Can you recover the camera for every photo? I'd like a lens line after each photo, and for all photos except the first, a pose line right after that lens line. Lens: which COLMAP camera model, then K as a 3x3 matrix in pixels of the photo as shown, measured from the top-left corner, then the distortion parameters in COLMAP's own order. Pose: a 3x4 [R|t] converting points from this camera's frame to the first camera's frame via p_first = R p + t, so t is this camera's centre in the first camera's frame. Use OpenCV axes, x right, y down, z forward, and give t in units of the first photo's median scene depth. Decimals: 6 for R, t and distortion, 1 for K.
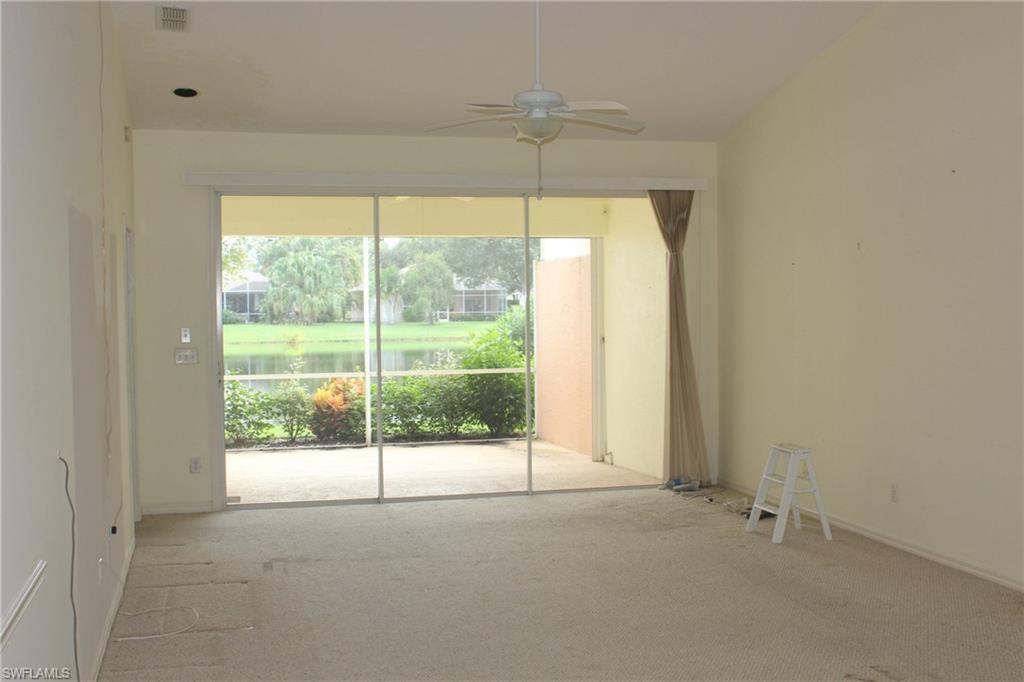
lens RADIAL K [[1209.3, 0, 465.5], [0, 1209.3, 340.9], [0, 0, 1]] dist [-0.017730, -0.021001]
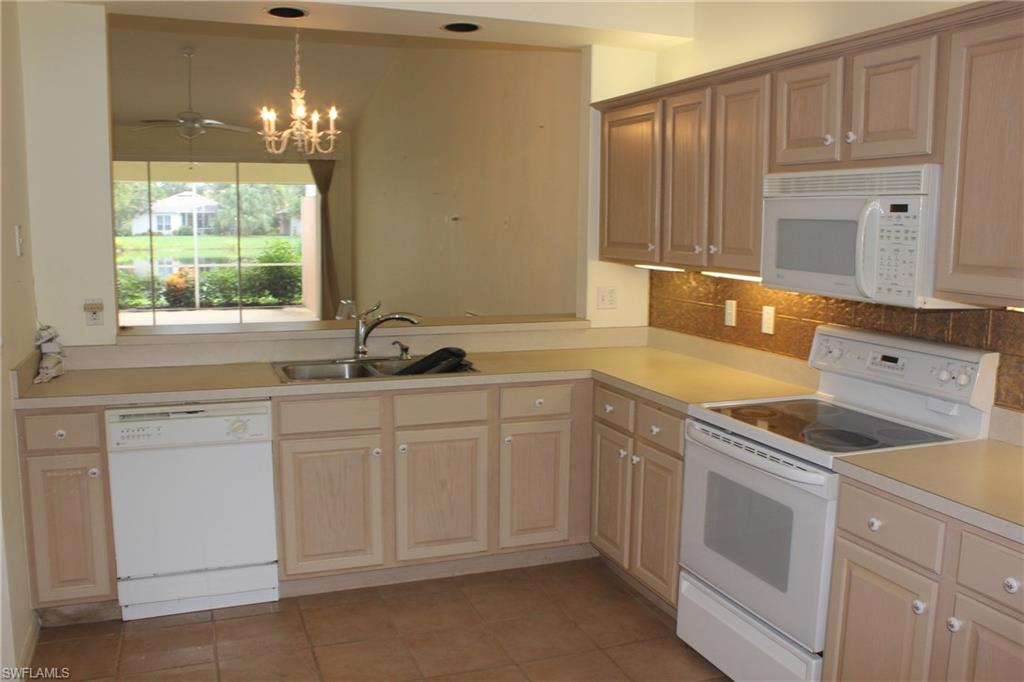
lens RADIAL K [[858.2, 0, 512.0], [0, 858.2, 341.0], [0, 0, 1]] dist [-0.187757, 0.161882]
pose [[0.988346, 0.003300, 0.152191, 0.161778], [-0.019280, 0.994427, 0.103648, 0.003457], [-0.151001, -0.105374, 0.982901, -0.176756]]
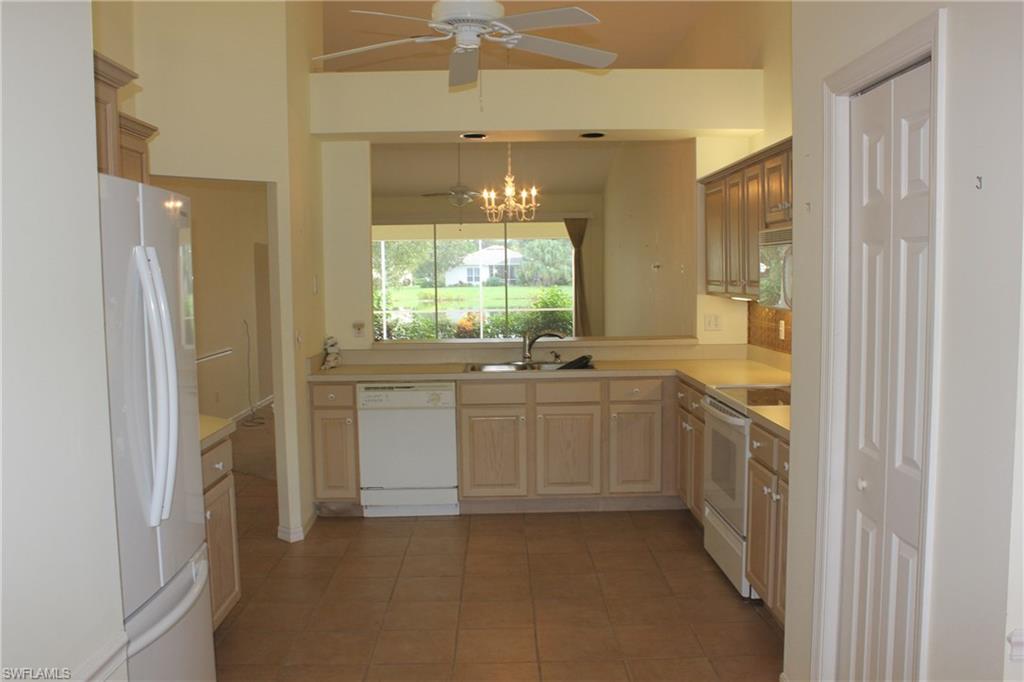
lens RADIAL K [[858.2, 0, 512.0], [0, 858.2, 341.0], [0, 0, 1]] dist [-0.187757, 0.161882]
pose [[0.979513, 0.013707, -0.200914, 0.227069], [-0.003761, 0.998752, 0.049800, 0.008064], [0.201346, -0.048024, 0.978342, -0.293879]]
